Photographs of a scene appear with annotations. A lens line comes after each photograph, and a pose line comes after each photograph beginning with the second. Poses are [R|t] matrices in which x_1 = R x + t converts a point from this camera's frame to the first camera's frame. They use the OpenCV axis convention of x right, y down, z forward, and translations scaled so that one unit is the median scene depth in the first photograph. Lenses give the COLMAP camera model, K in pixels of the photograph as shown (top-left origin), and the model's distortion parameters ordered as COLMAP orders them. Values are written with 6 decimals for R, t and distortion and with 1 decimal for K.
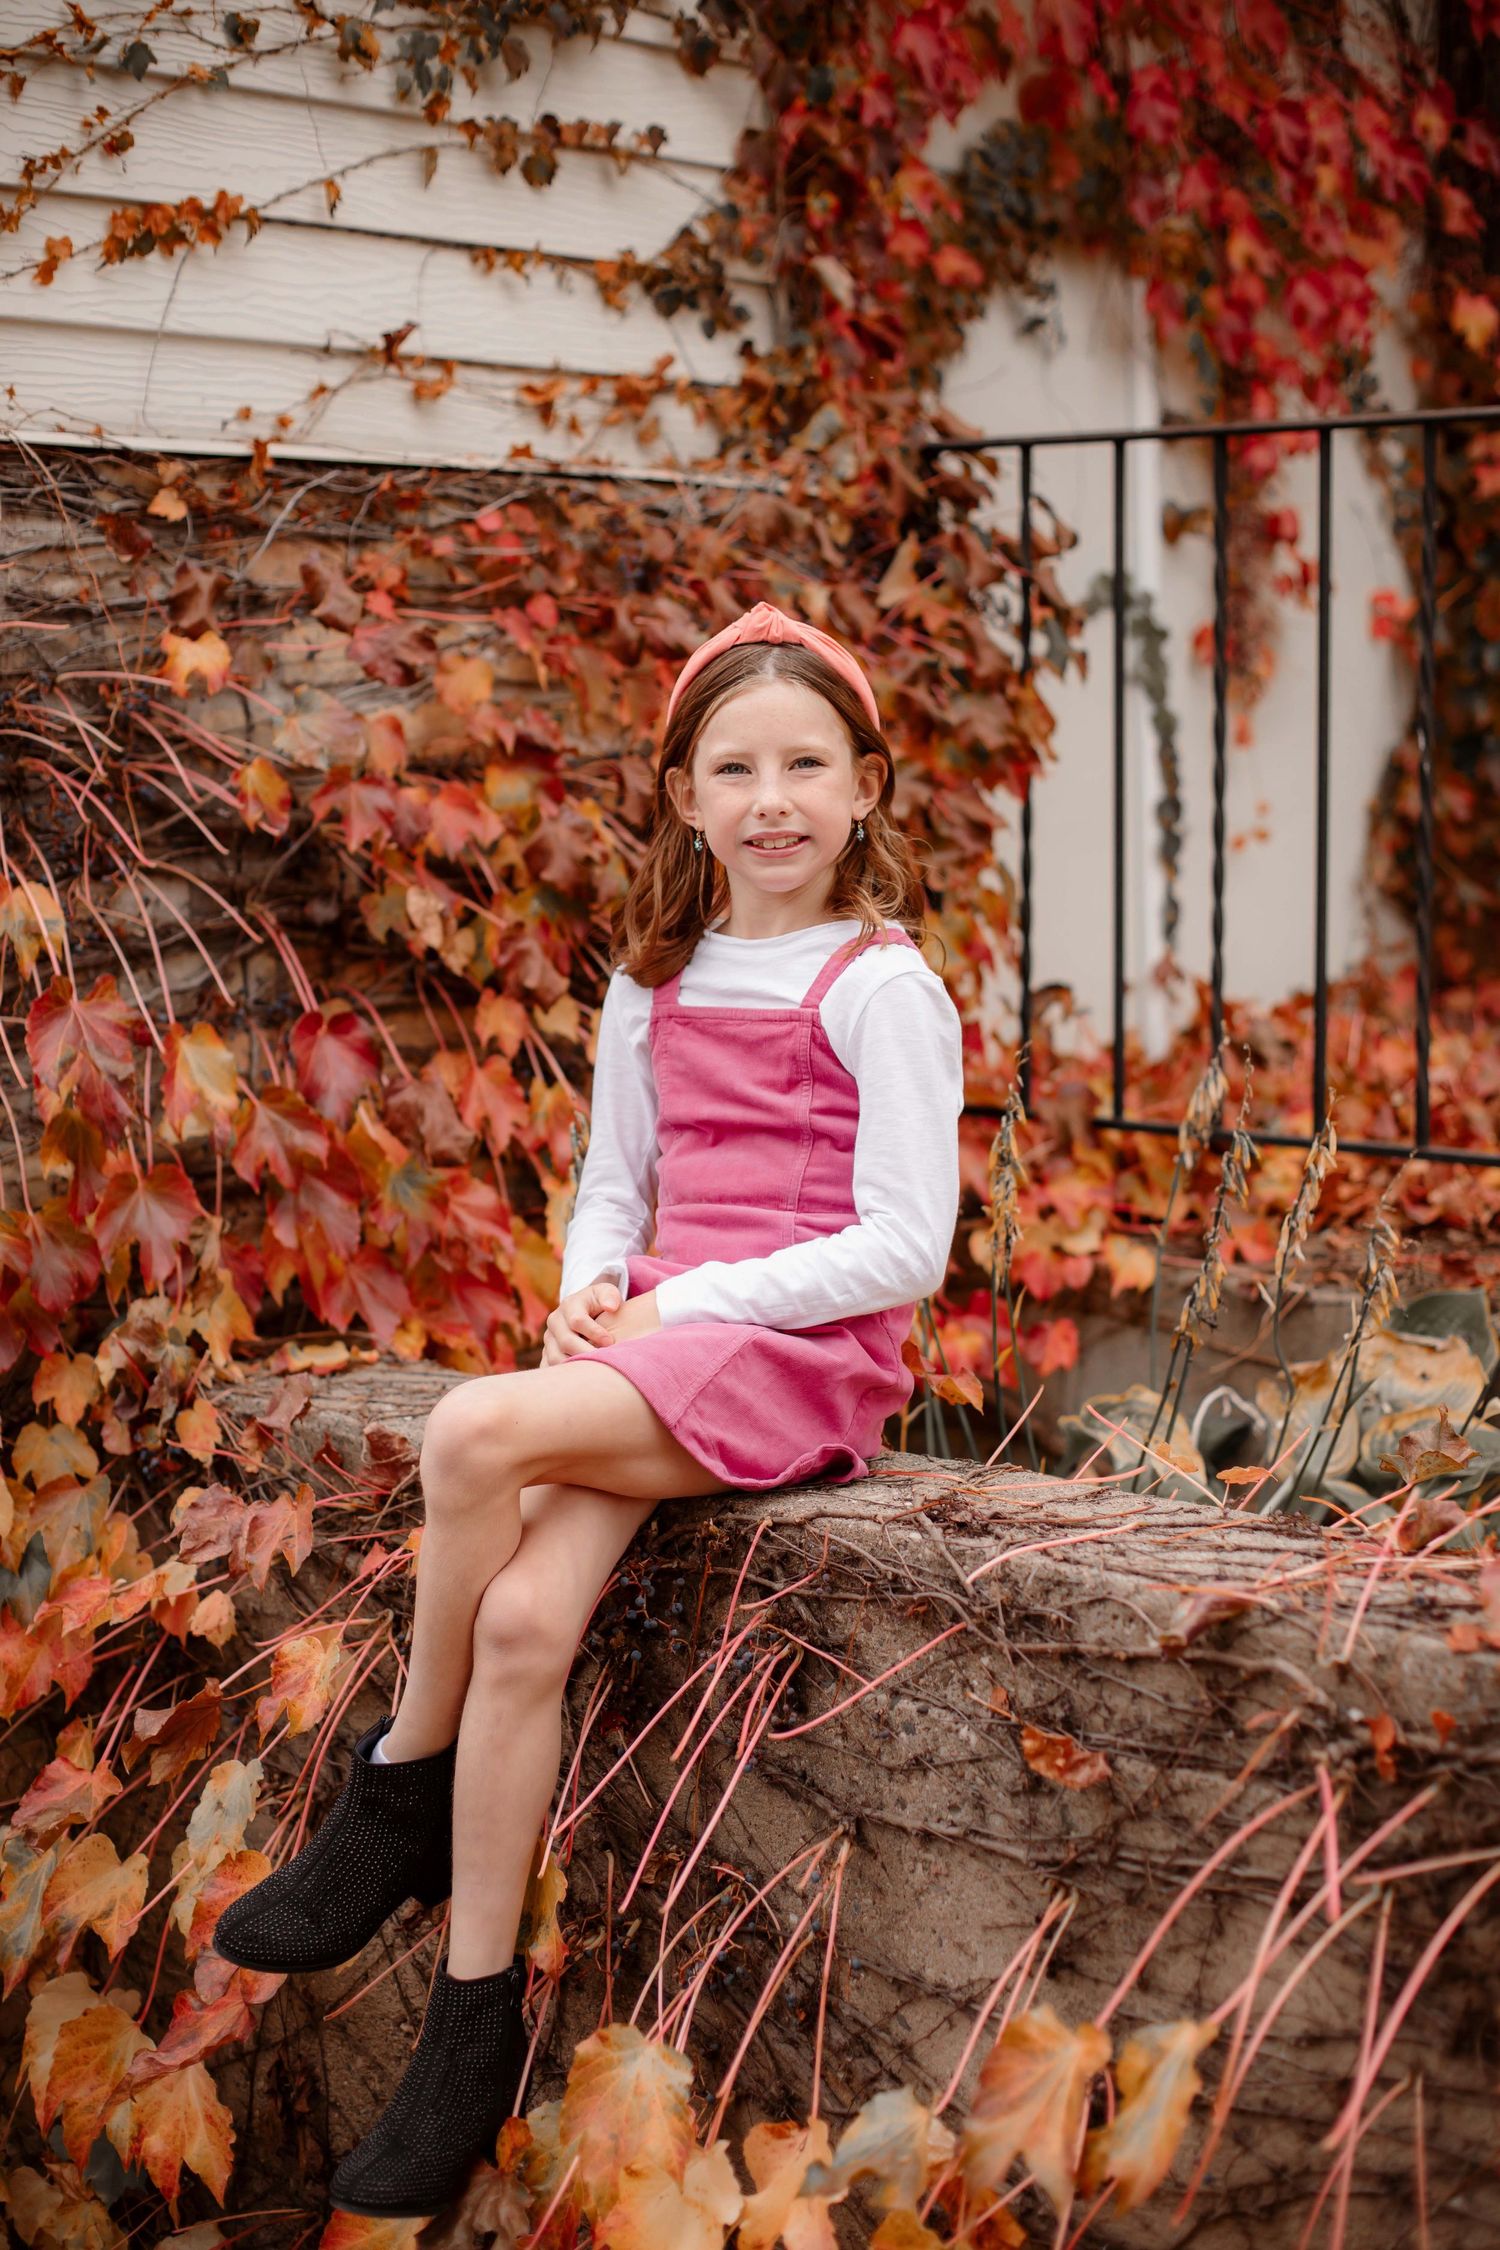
lens RADIAL K [[3406.5, 0, 750.0], [0, 3406.5, 1125.0], [0, 0, 1]] dist [-0.150070, 0.178499]
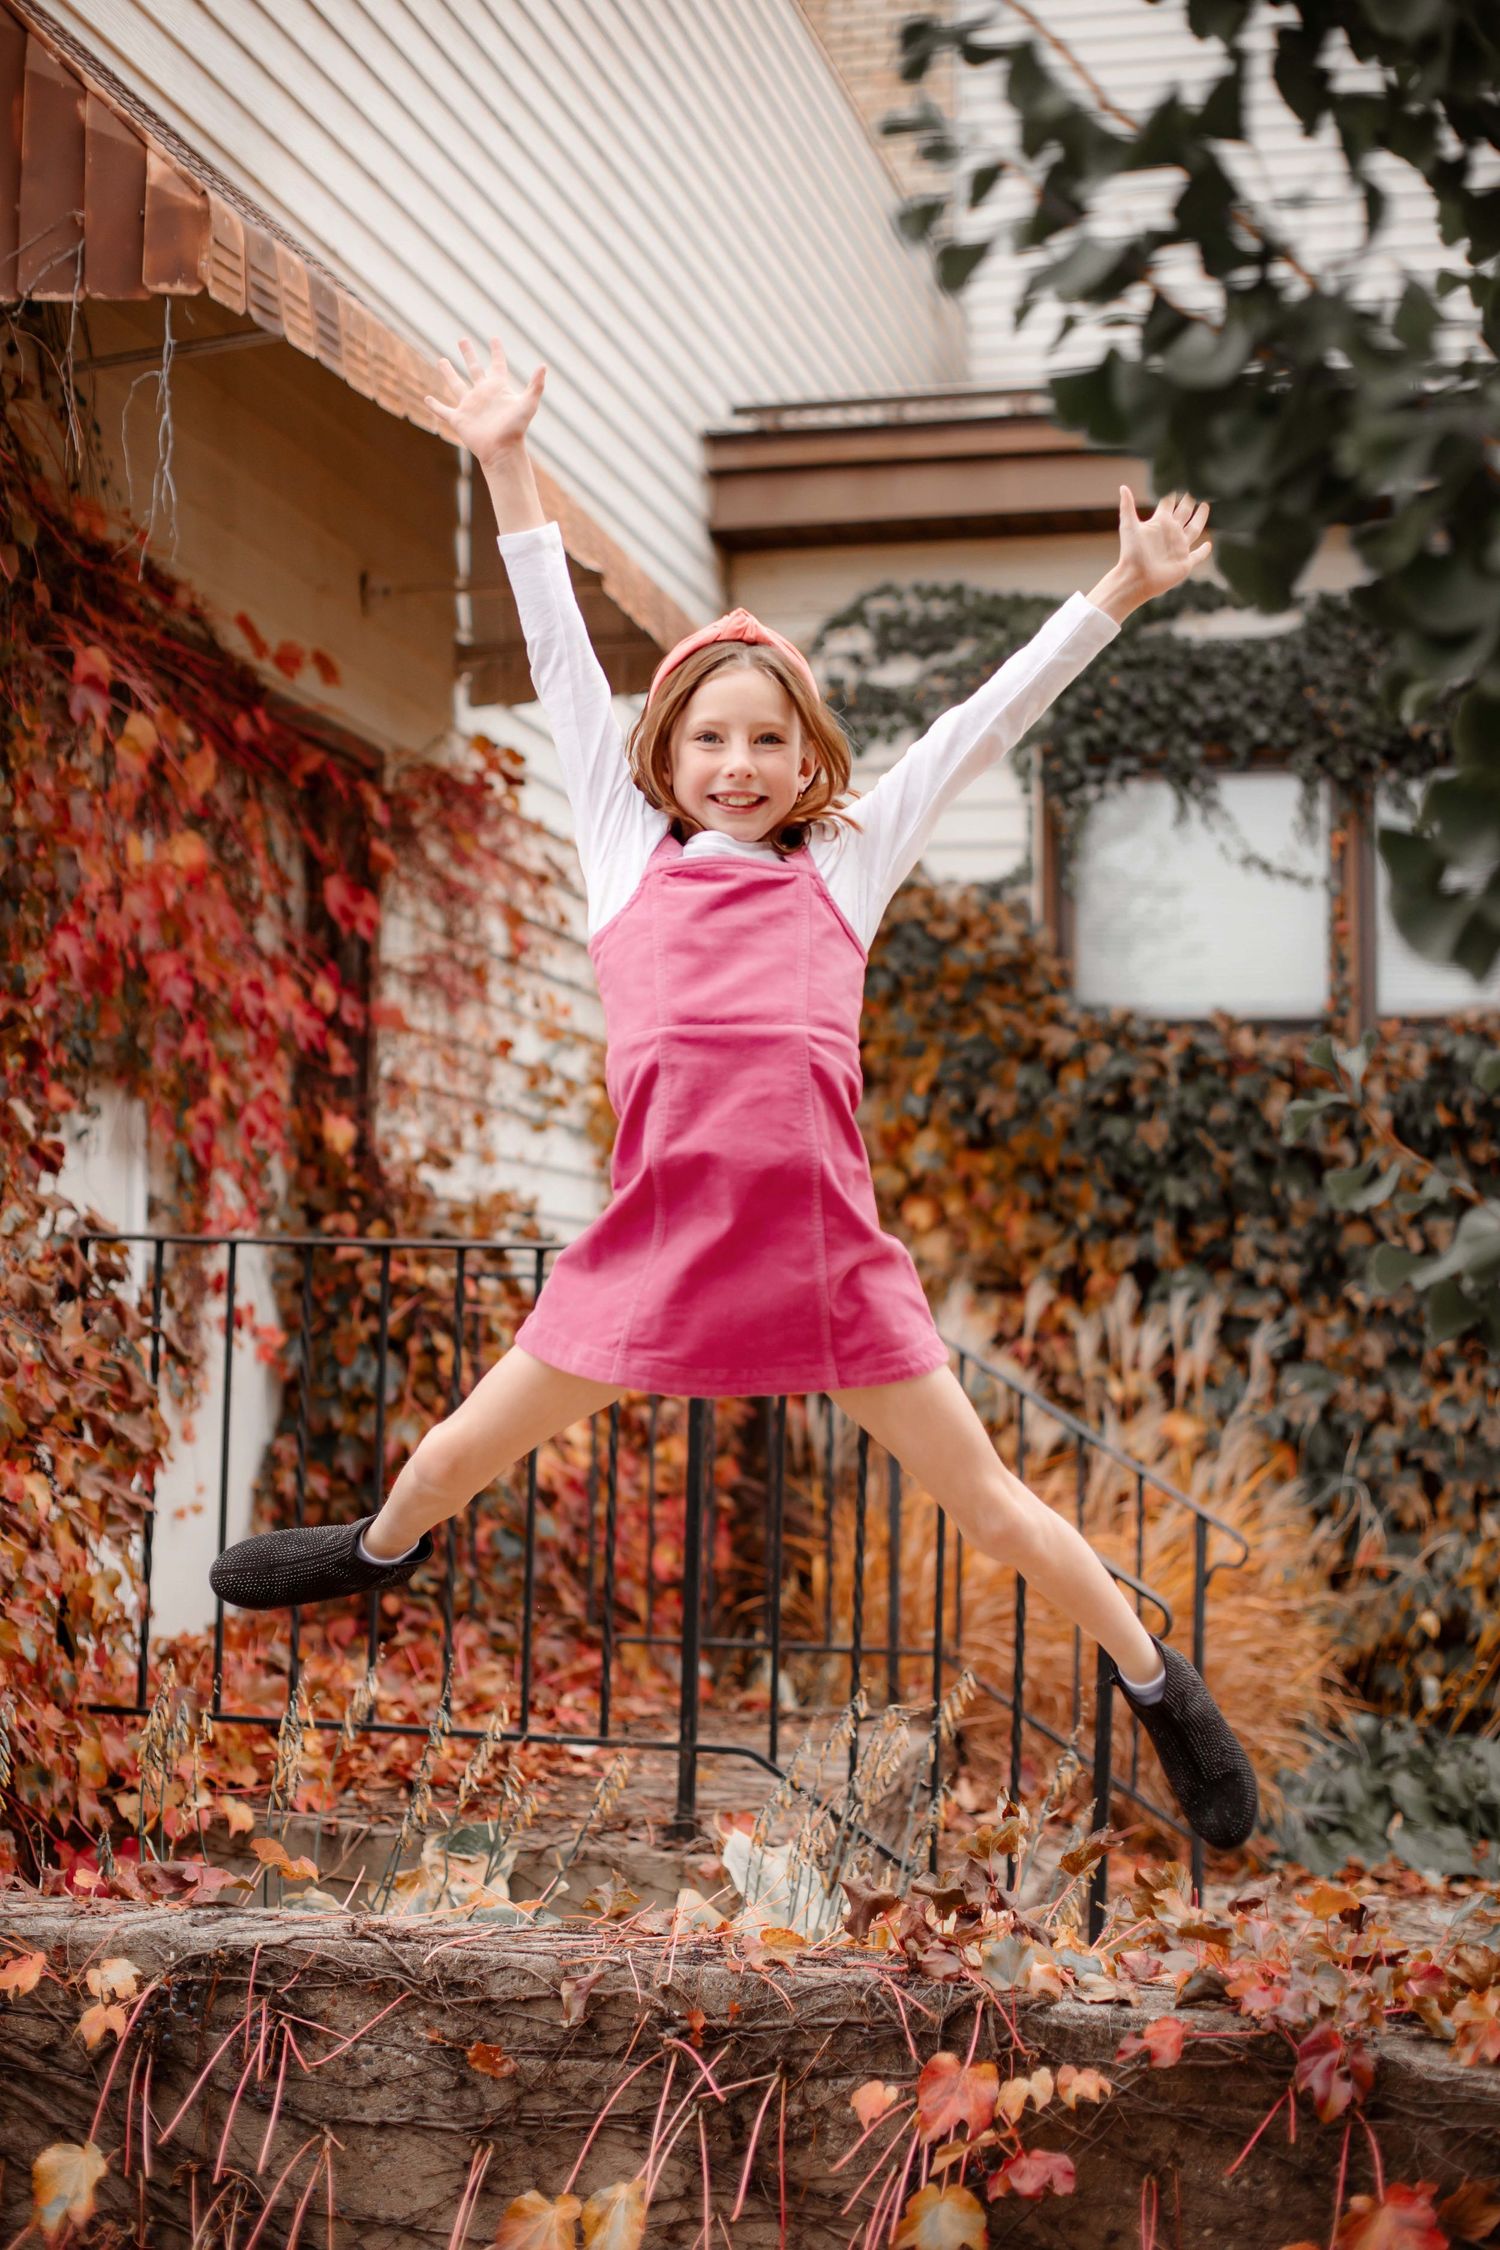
lens RADIAL K [[3406.5, 0, 750.0], [0, 3406.5, 1125.0], [0, 0, 1]] dist [-0.150070, 0.178499]
pose [[0.887040, 0.061387, 0.457593, -0.577956], [0.026355, 0.982773, -0.182930, 0.033799], [-0.460939, 0.174326, 0.870141, -0.611134]]
